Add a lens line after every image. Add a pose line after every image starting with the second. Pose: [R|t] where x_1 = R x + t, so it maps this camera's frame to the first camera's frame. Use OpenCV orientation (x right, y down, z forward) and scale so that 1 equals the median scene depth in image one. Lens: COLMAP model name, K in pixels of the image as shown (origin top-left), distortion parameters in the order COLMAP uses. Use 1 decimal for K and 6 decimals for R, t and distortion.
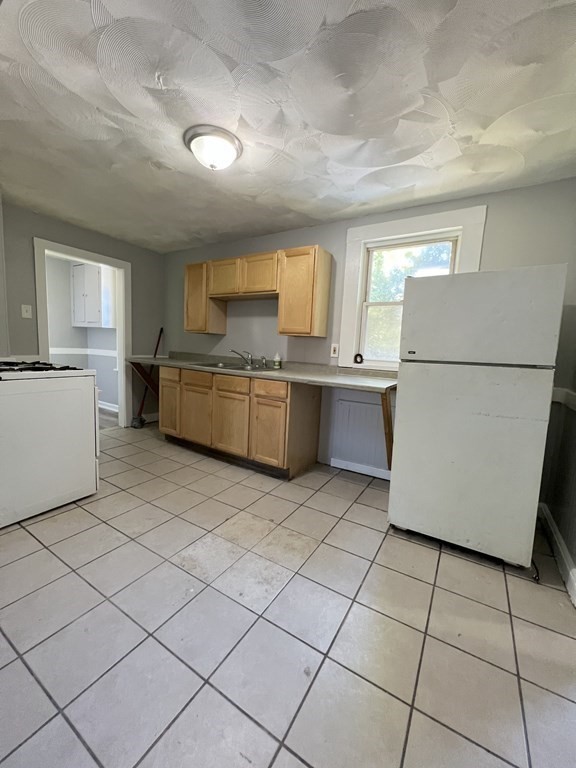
lens RADIAL K [[307.0, 0, 286.1], [0, 307.0, 383.7], [0, 0, 1]] dist [-0.010166, -0.000543]
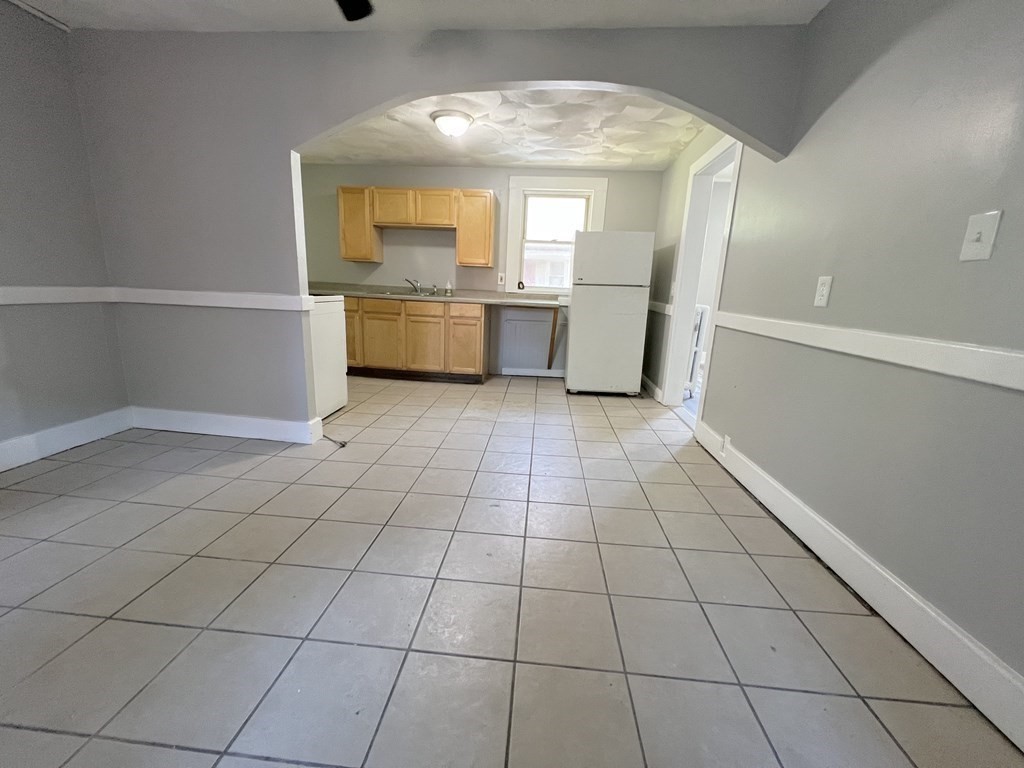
lens RADIAL K [[409.3, 0, 514.2], [0, 409.3, 382.0], [0, 0, 1]] dist [-0.010166, -0.000543]
pose [[0.890148, -0.112373, 0.441599, -0.572112], [0.053202, 0.988117, 0.144204, 0.065629], [-0.452556, -0.104868, 0.885548, -0.509576]]
